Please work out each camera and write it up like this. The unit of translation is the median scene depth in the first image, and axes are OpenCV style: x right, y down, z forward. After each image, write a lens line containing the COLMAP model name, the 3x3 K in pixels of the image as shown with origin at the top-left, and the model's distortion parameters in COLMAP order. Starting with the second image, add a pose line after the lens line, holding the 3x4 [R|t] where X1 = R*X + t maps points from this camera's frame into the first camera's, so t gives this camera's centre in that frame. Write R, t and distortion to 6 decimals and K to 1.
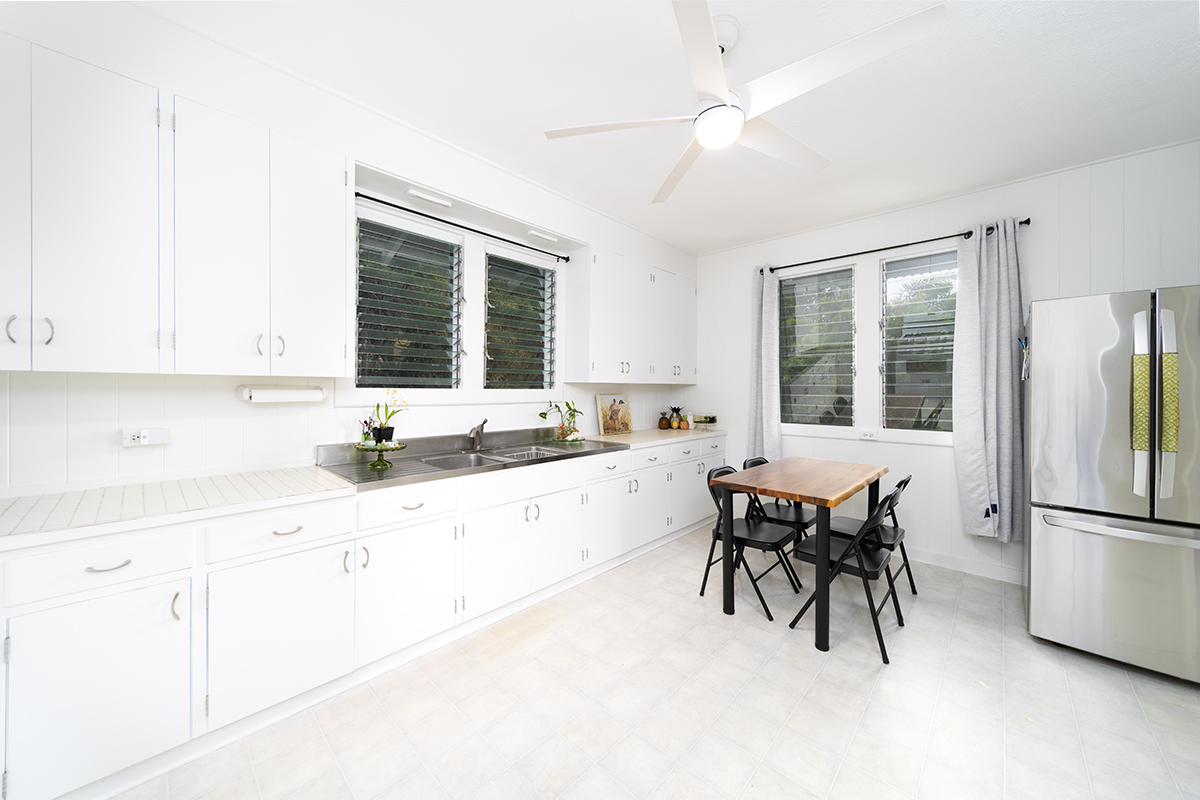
lens RADIAL K [[423.3, 0, 580.7], [0, 423.3, 390.0], [0, 0, 1]] dist [-0.001716, 0.000062]
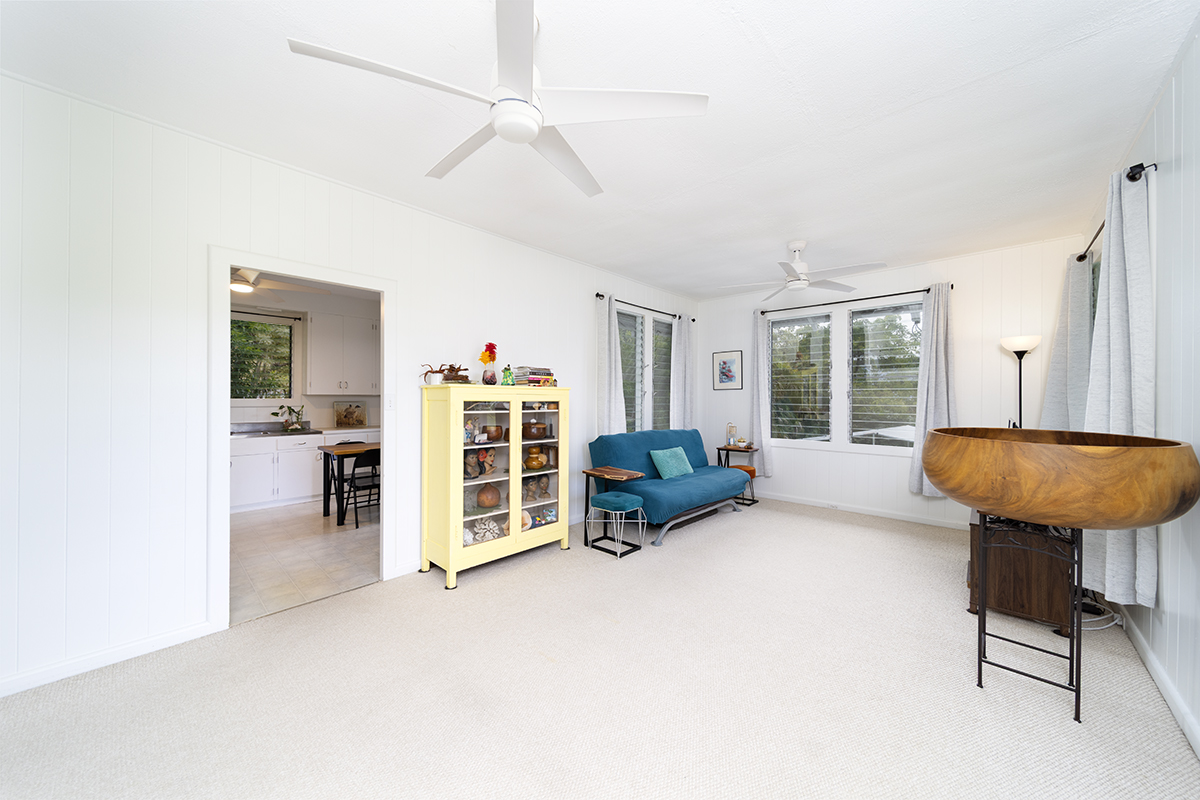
lens RADIAL K [[423.3, 0, 591.1], [0, 423.3, 399.5], [0, 0, 1]] dist [-0.001716, 0.000062]
pose [[0.999791, 0.000767, 0.020427, 1.260705], [-0.000912, 0.999975, 0.007048, -0.012834], [-0.020421, -0.007066, 0.999767, -0.784223]]
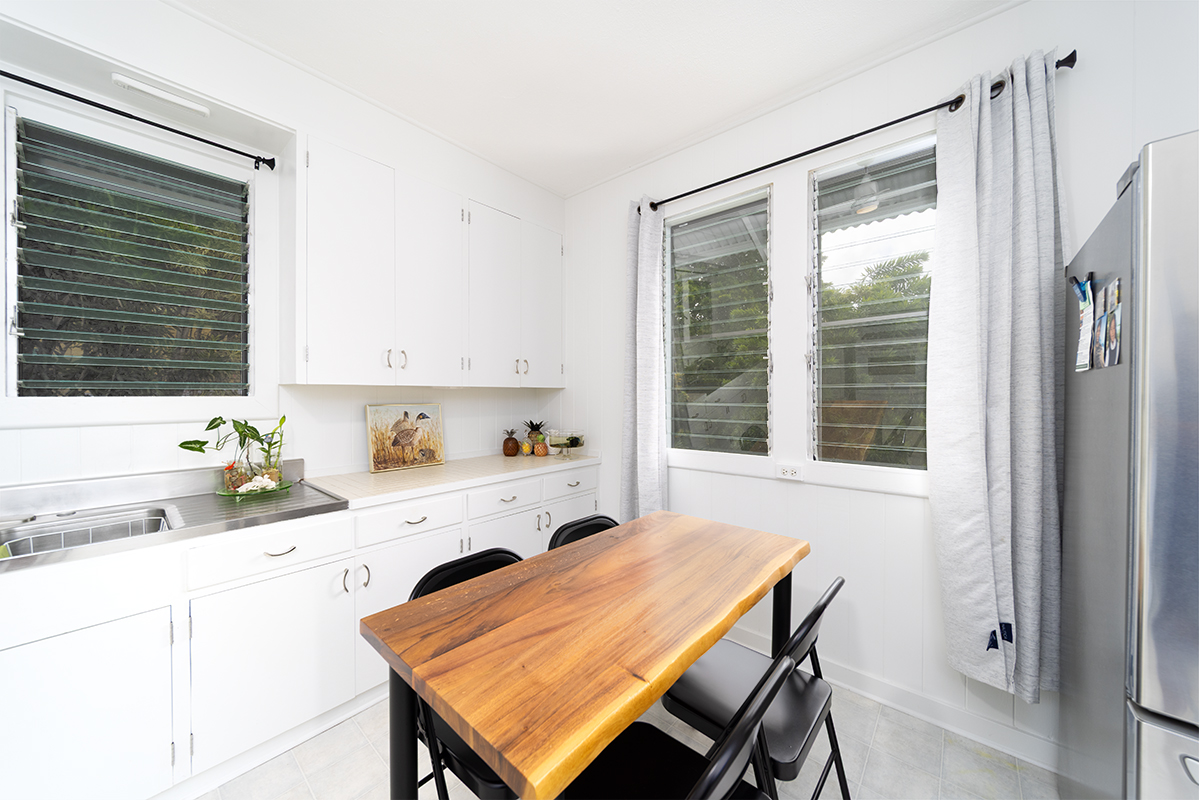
lens RADIAL K [[423.3, 0, 592.9], [0, 423.3, 400.8], [0, 0, 1]] dist [-0.001716, 0.000062]
pose [[0.997975, -0.004658, 0.063444, 0.421106], [0.003974, 0.999933, 0.010898, -0.000220], [-0.063490, -0.010624, 0.997926, 0.490374]]
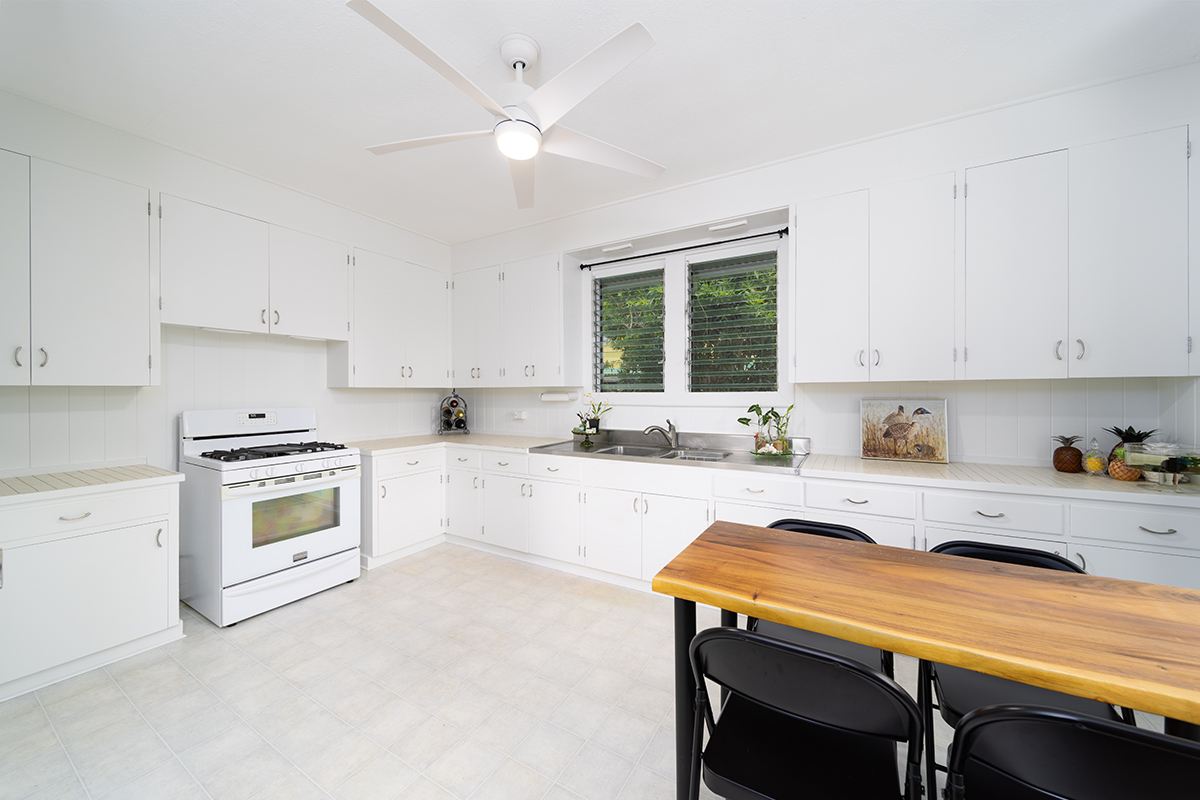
lens RADIAL K [[423.3, 0, 602.4], [0, 423.3, 395.1], [0, 0, 1]] dist [-0.001716, 0.000062]
pose [[0.259316, 0.000587, -0.965792, 0.782464], [0.005441, 0.999983, 0.002069, 0.001434], [0.965777, -0.005791, 0.259308, 0.531922]]
